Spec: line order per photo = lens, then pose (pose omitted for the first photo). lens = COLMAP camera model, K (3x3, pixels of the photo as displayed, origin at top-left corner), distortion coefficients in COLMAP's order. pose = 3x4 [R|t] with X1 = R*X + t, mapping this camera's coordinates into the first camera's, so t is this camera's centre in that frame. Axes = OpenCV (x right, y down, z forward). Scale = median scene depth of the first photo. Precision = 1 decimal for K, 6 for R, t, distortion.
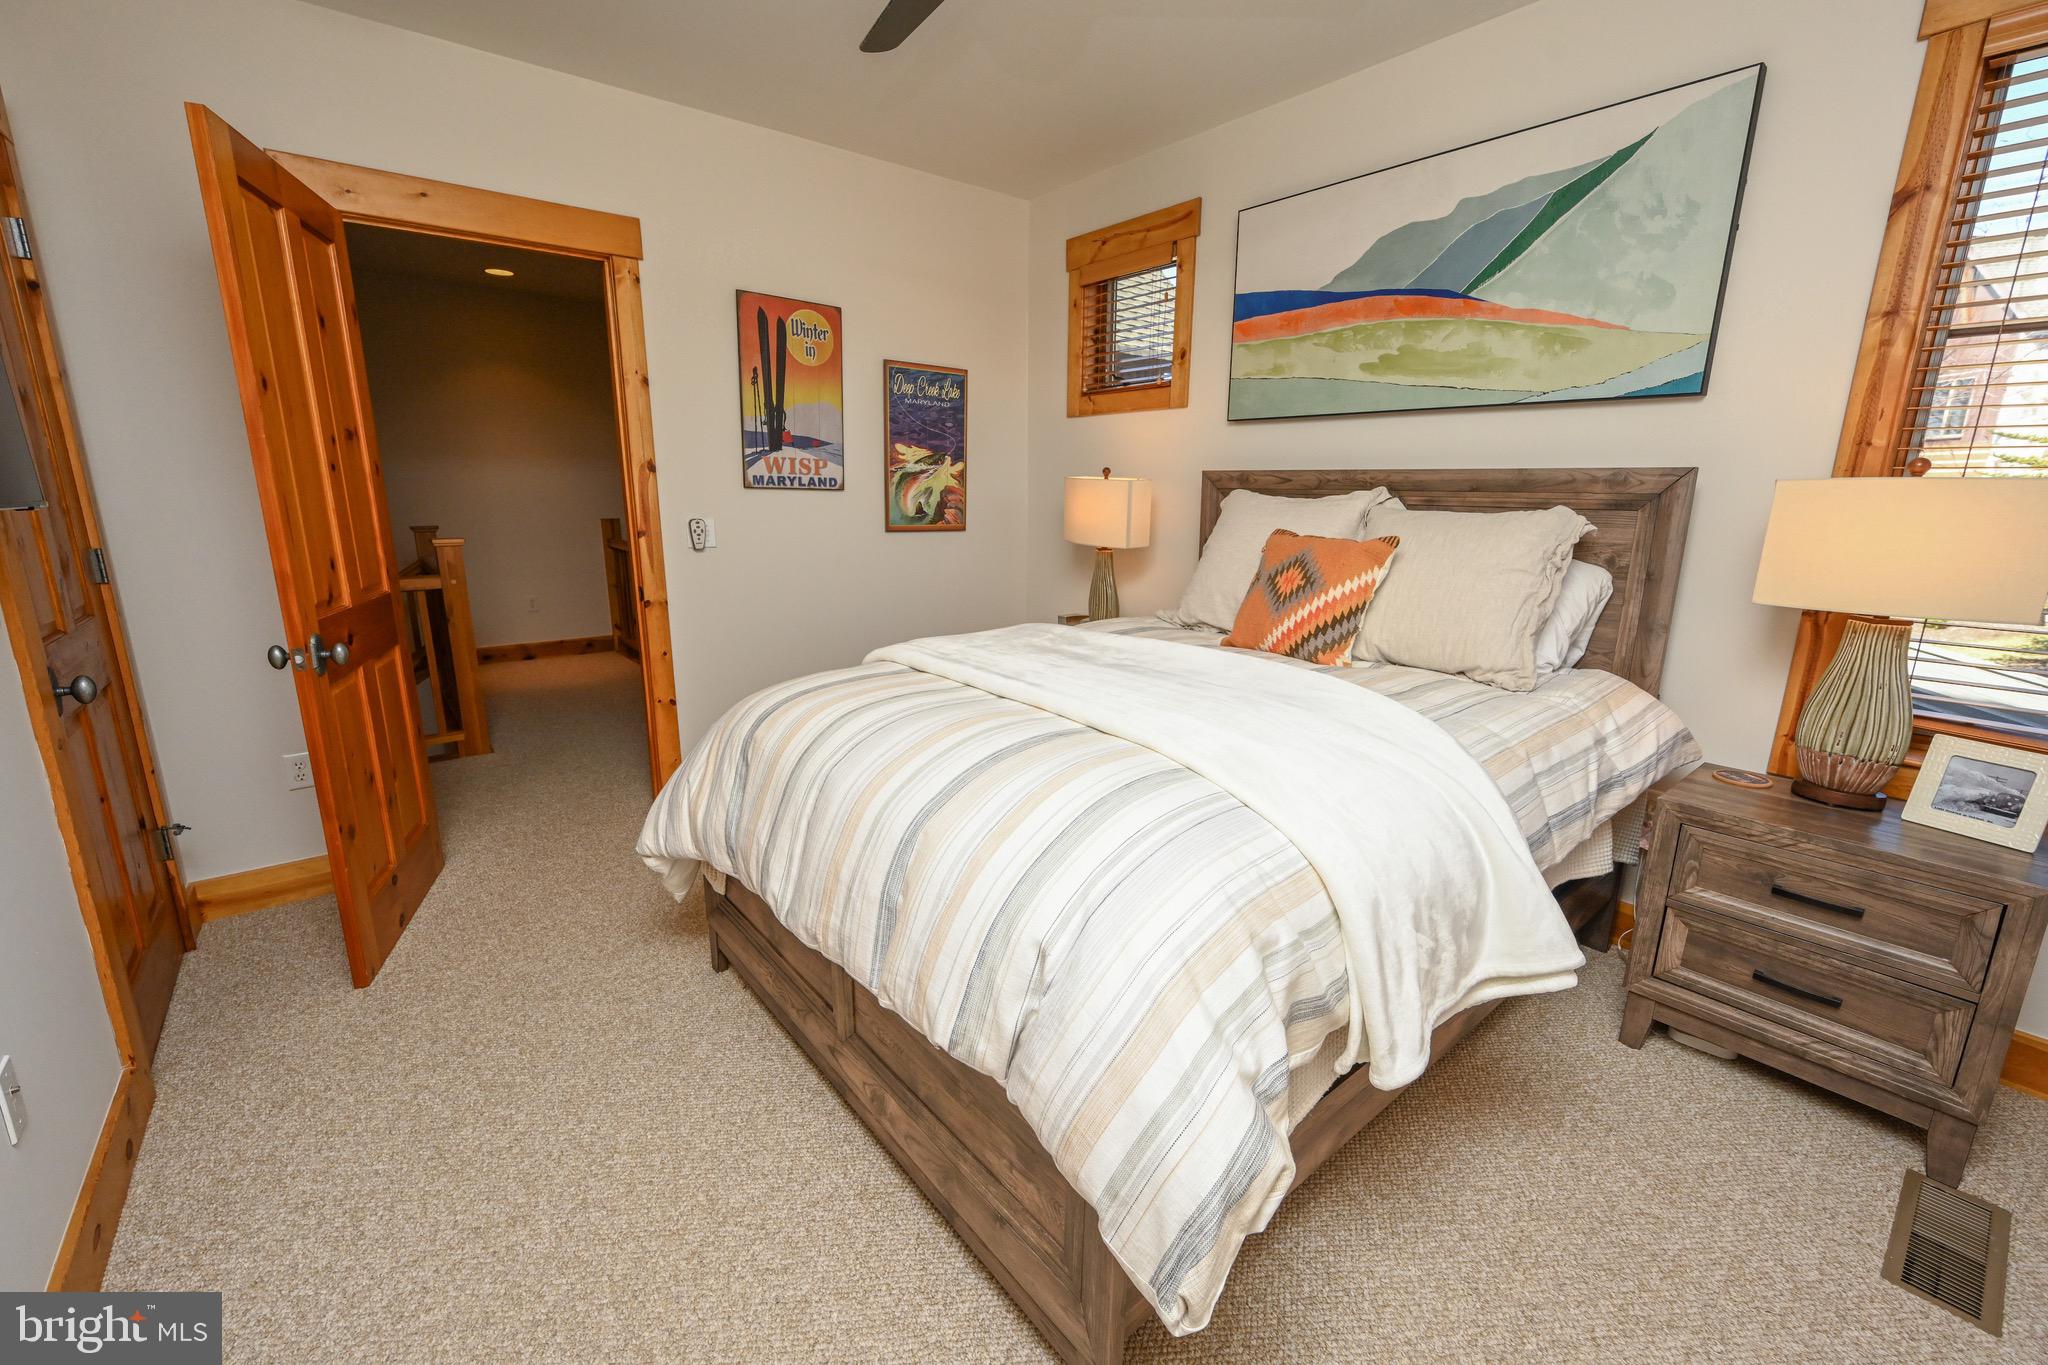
lens RADIAL K [[832.6, 0, 1018.5], [0, 832.6, 673.8], [0, 0, 1]] dist [-0.001613, -0.000747]
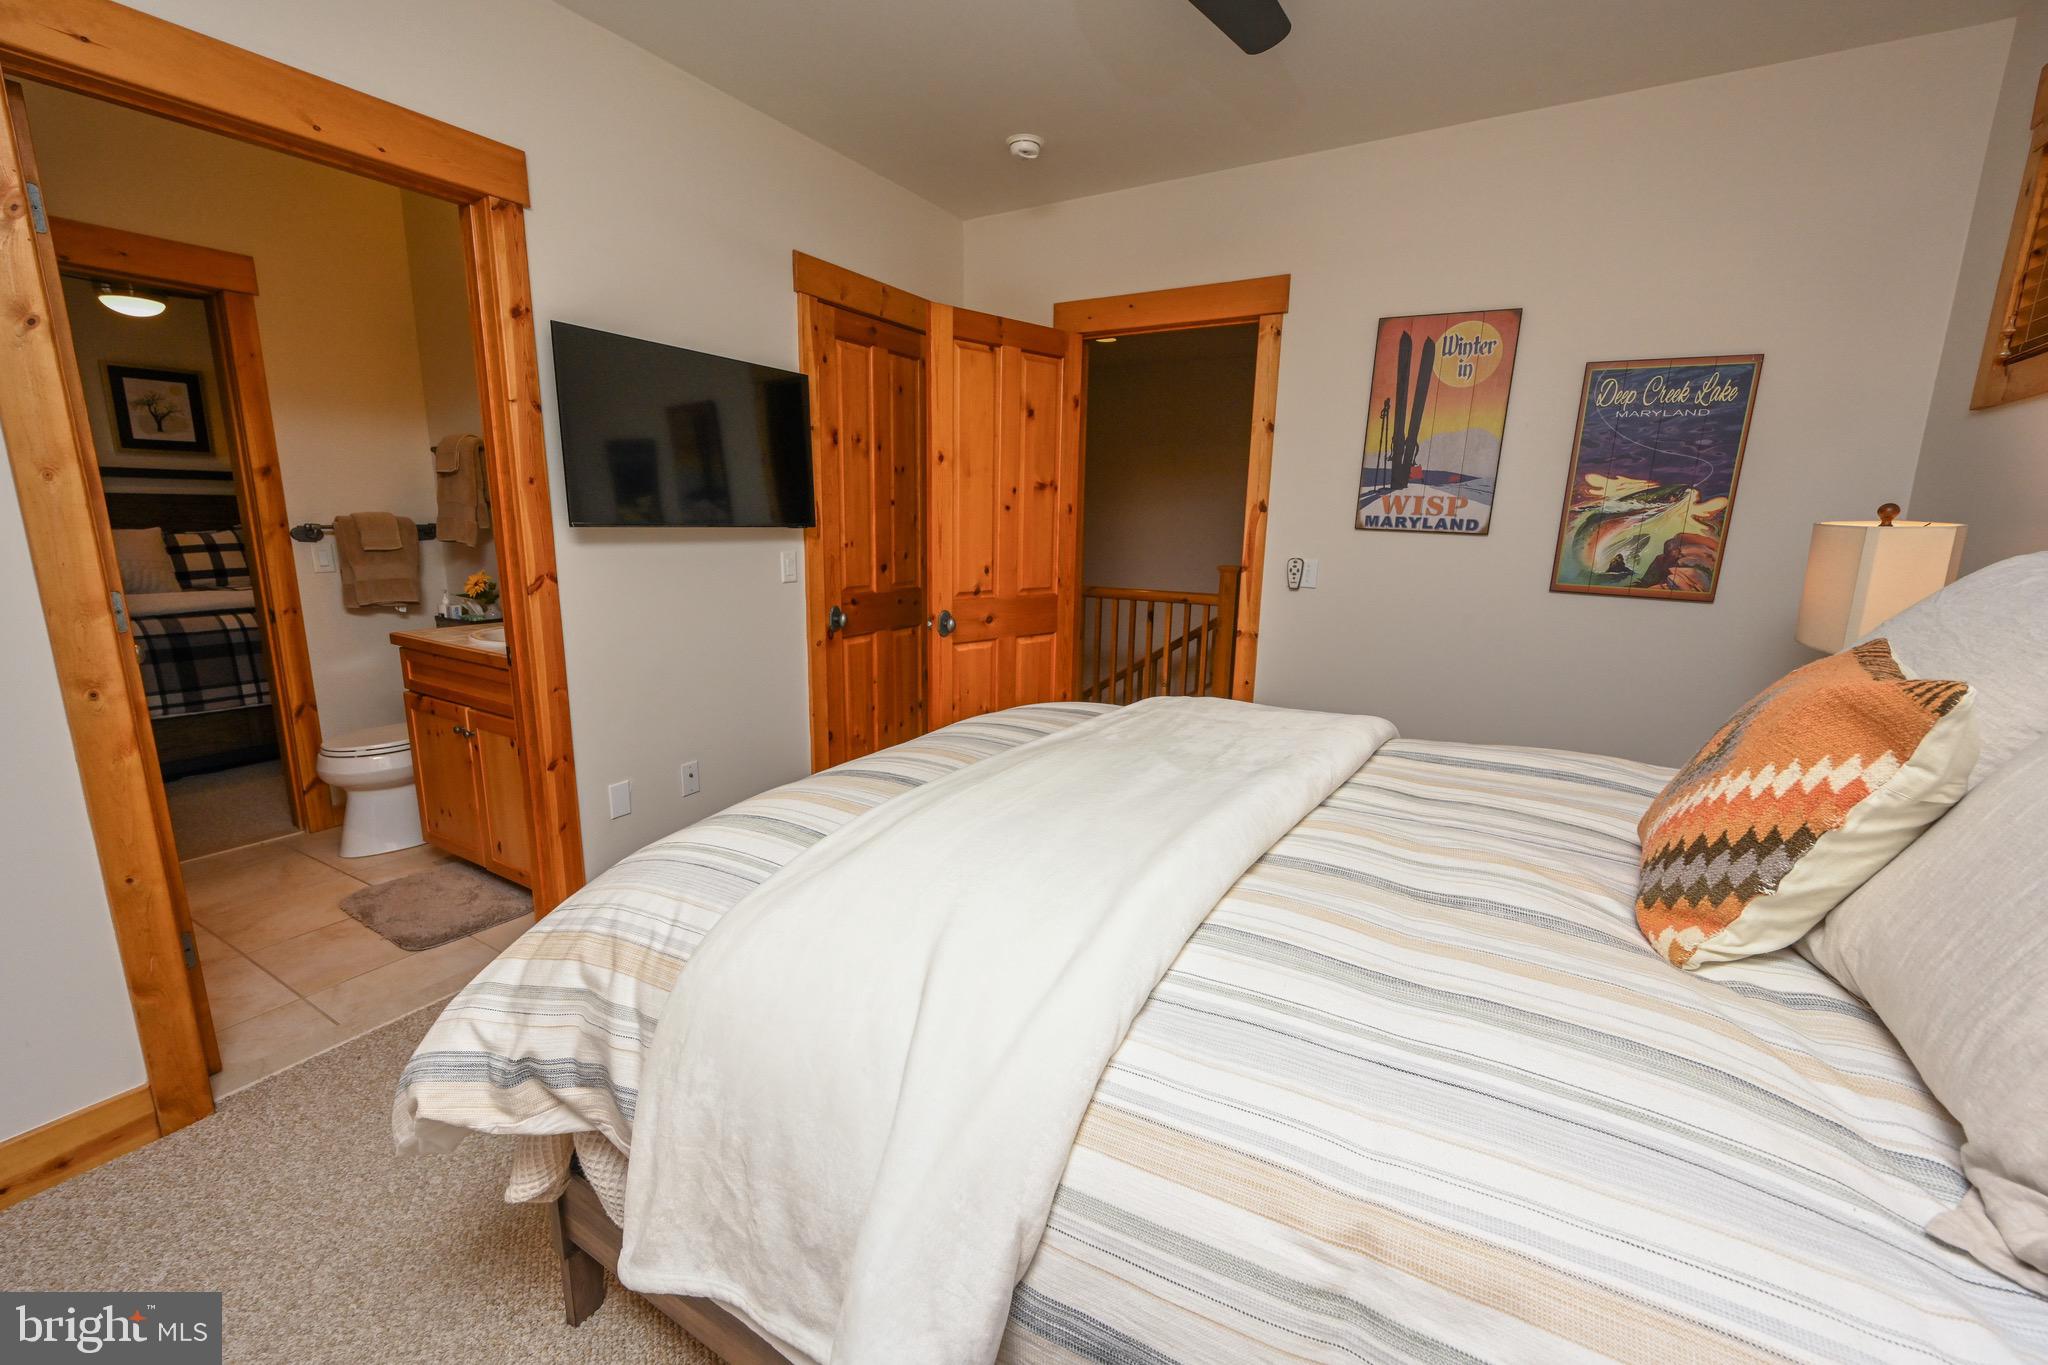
lens RADIAL K [[832.6, 0, 1028.9], [0, 832.6, 677.1], [0, 0, 1]] dist [-0.001613, -0.000747]
pose [[0.352744, 0.180833, -0.918080, 0.391182], [-0.223481, 0.969036, 0.105004, -0.071107], [0.908641, 0.168134, 0.382234, 0.306034]]
